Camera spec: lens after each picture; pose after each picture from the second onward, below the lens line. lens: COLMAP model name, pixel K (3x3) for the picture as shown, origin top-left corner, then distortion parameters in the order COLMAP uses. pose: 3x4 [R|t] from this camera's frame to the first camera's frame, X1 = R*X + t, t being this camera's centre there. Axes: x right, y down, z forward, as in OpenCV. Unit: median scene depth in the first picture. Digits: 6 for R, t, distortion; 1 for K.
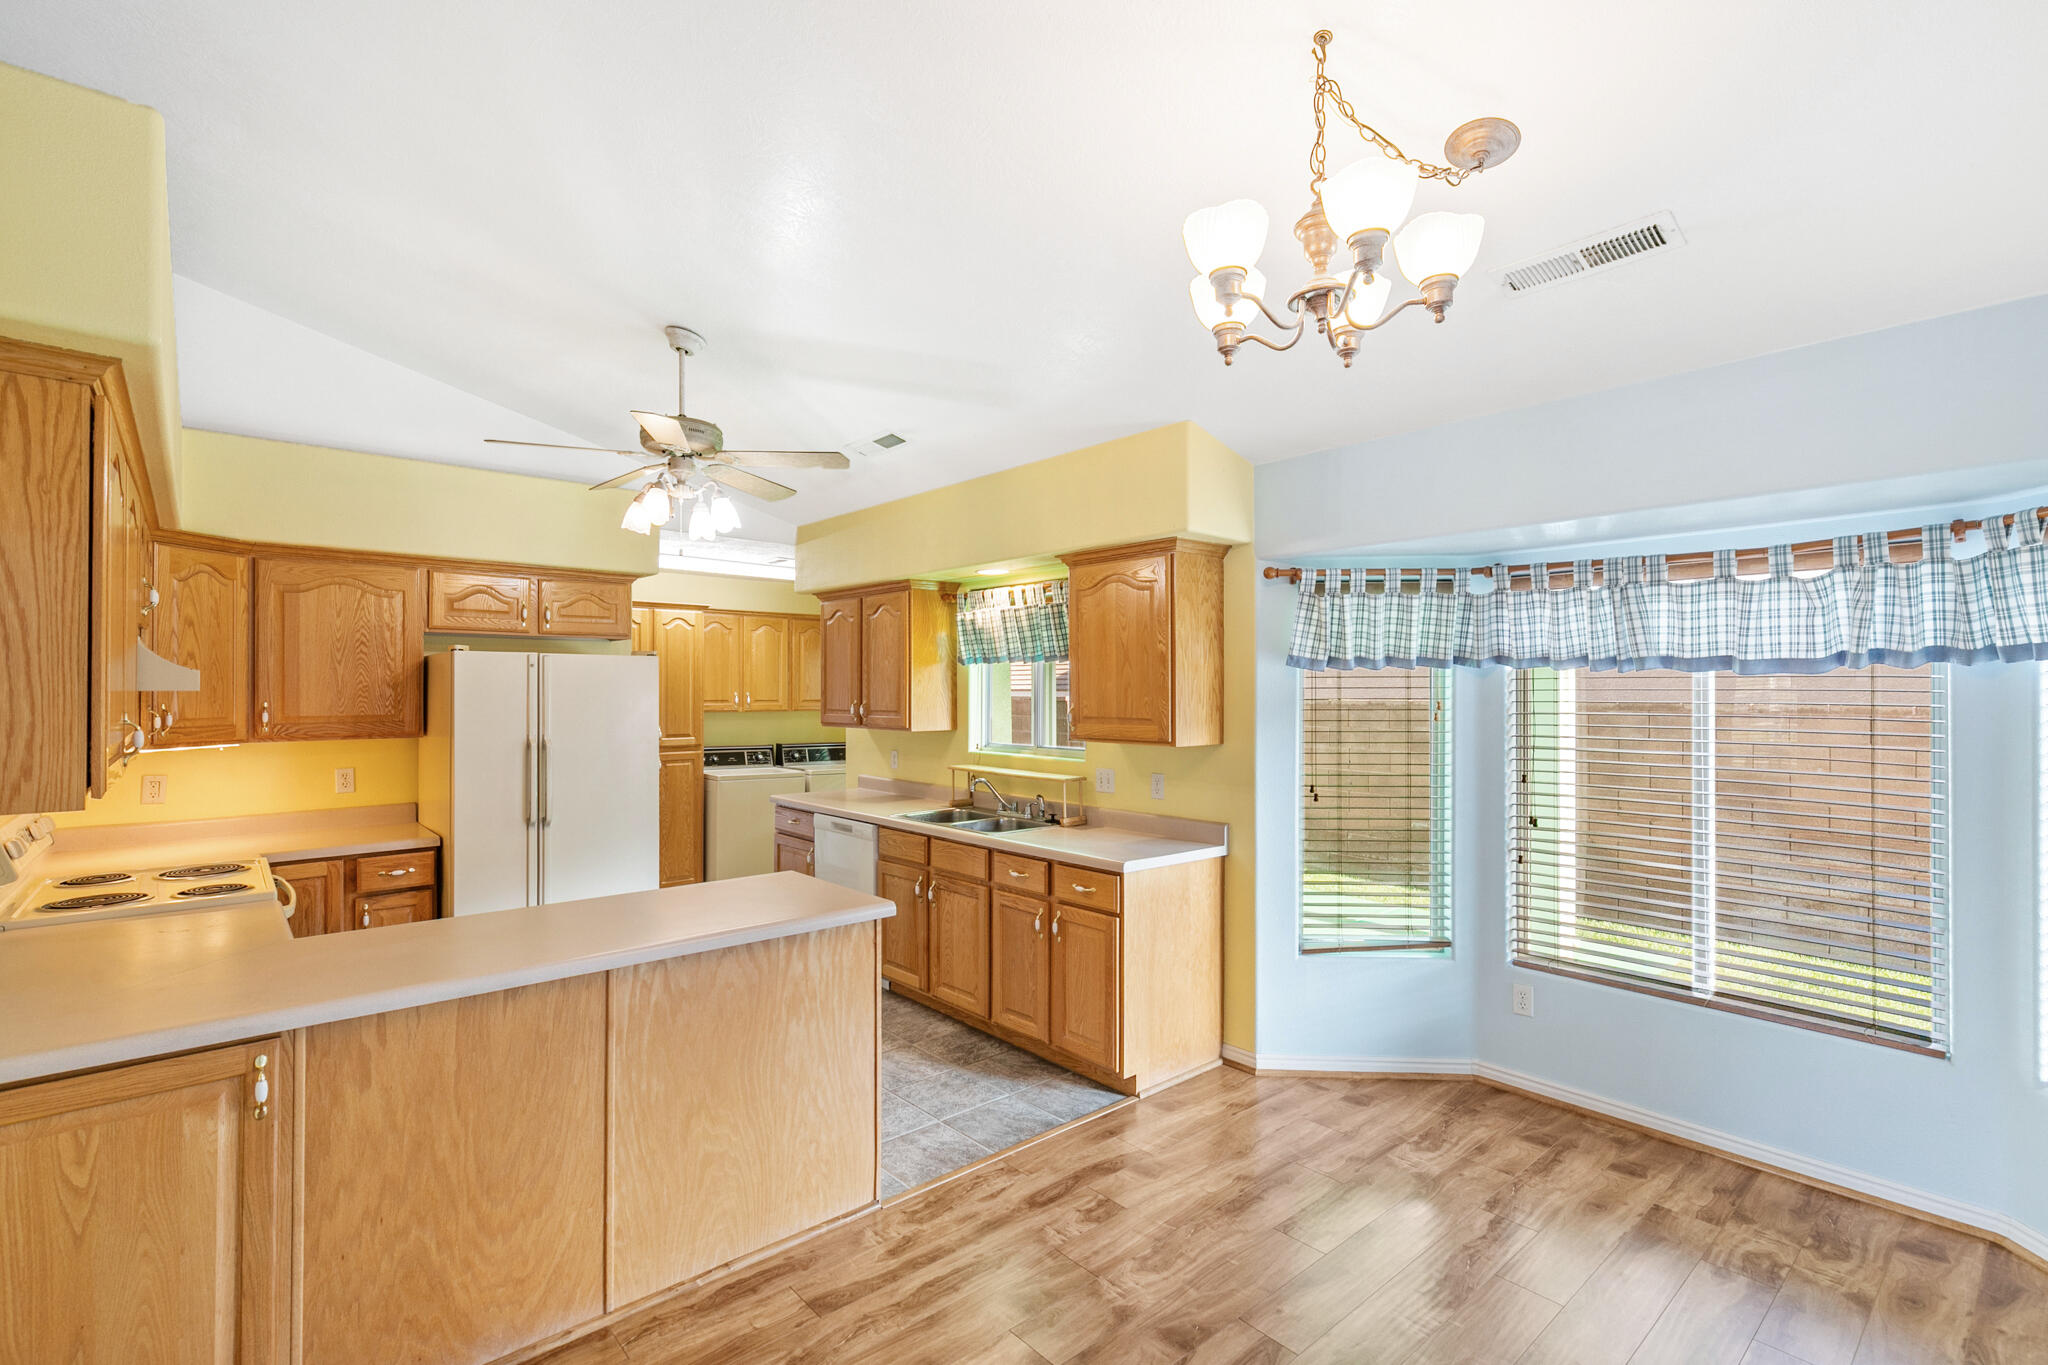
lens RADIAL K [[960.7, 0, 1017.5], [0, 960.7, 687.7], [0, 0, 1]] dist [0.008526, -0.001531]
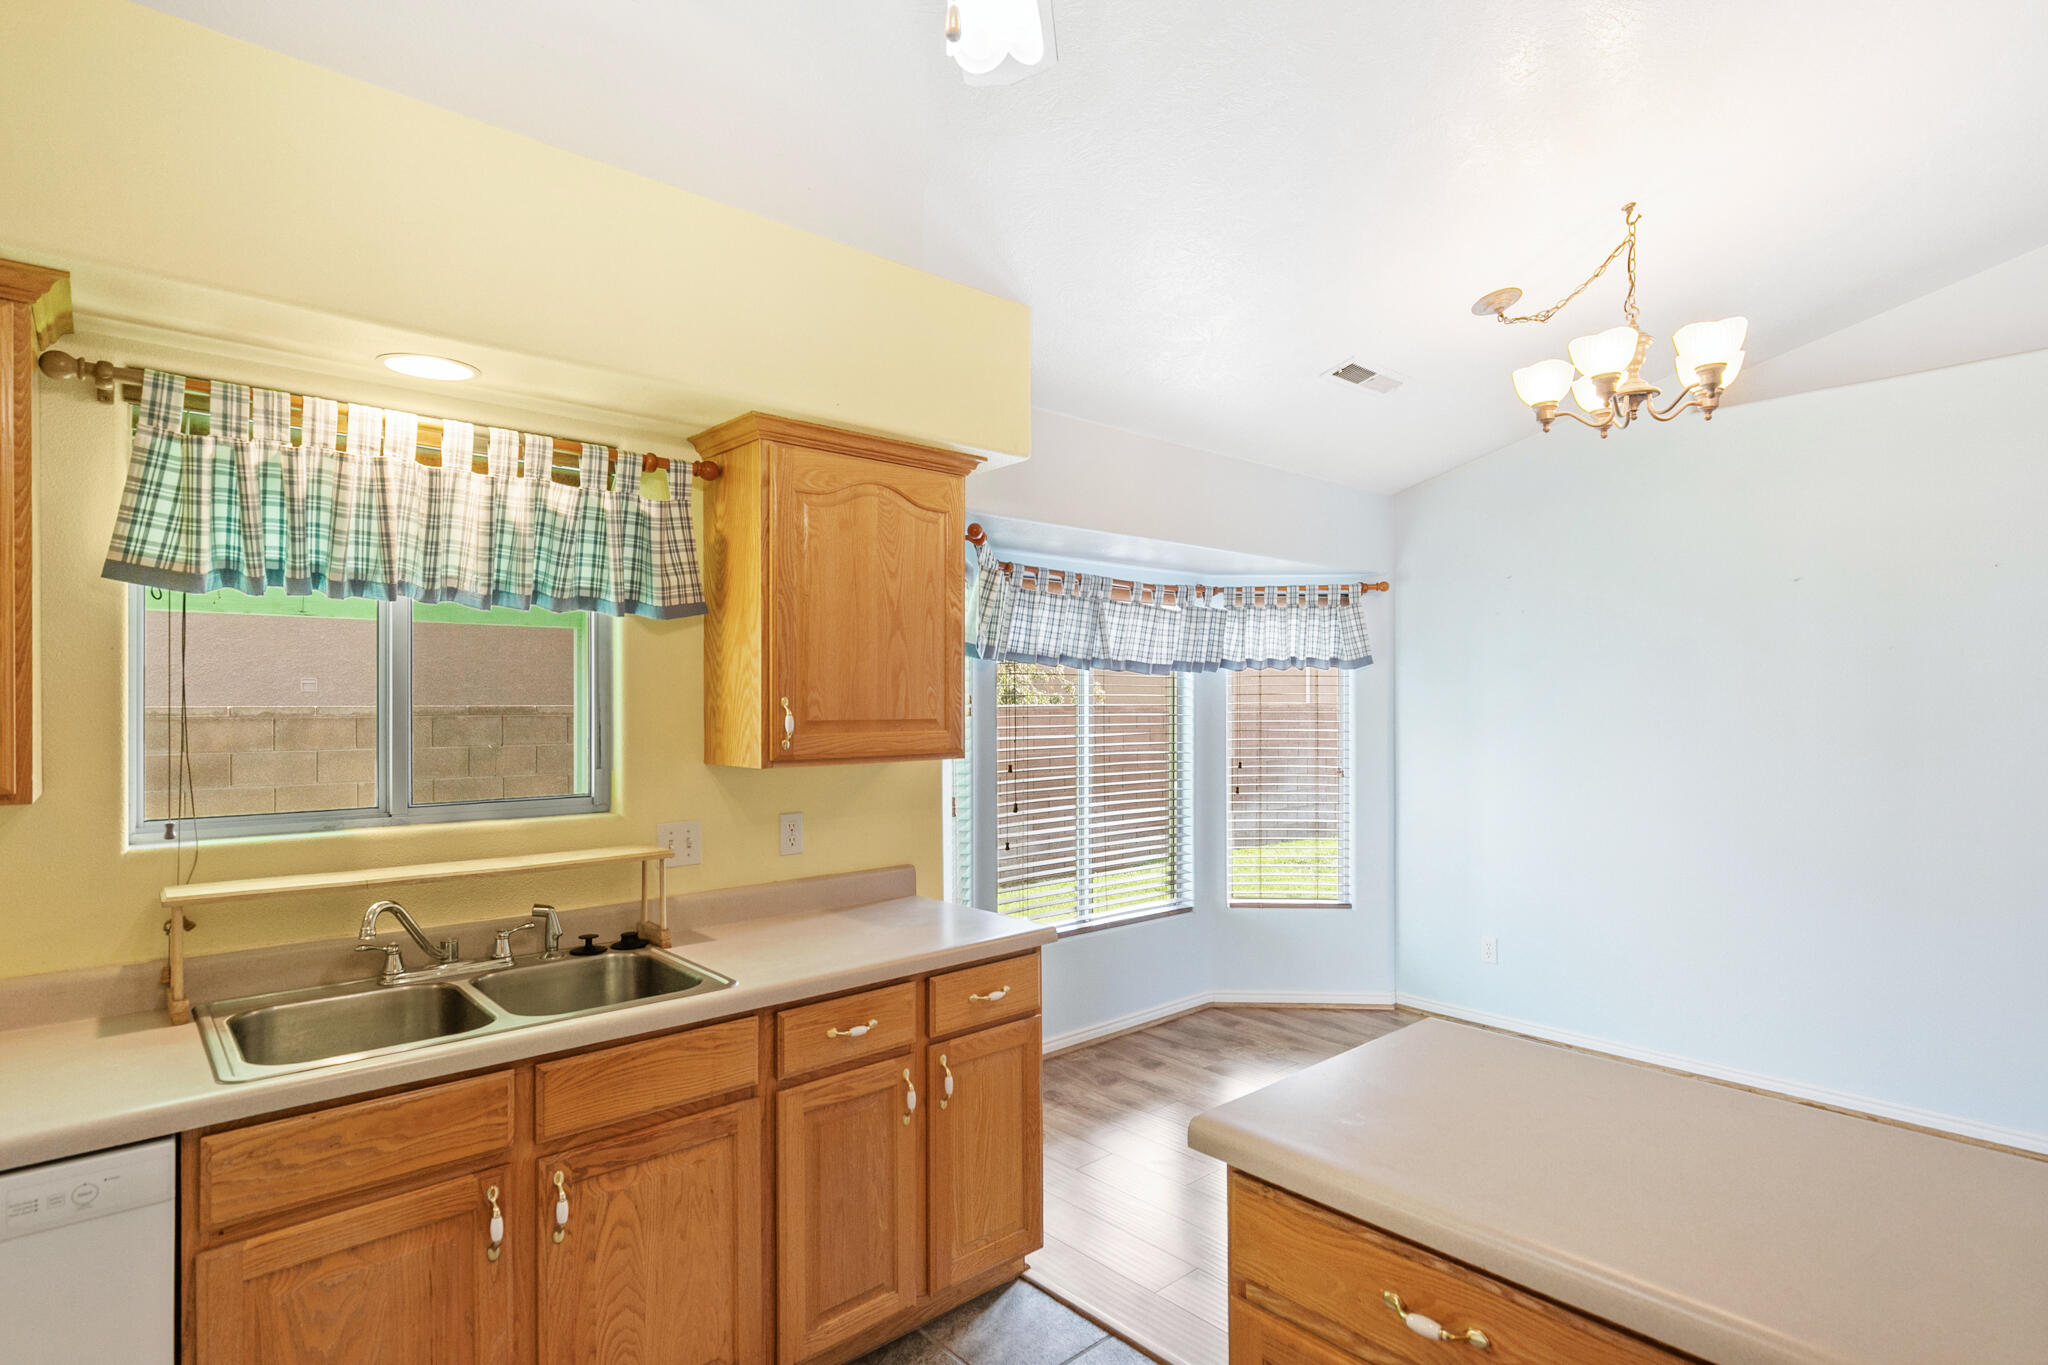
lens RADIAL K [[1034.2, 0, 1046.1], [0, 1034.2, 712.3], [0, 0, 1]] dist [-0.001543, 0.001169]
pose [[-0.037275, -0.009831, 0.999257, -0.587815], [-0.001718, 0.999951, 0.009774, 0.020562], [-0.999304, -0.001353, -0.037290, 0.980050]]
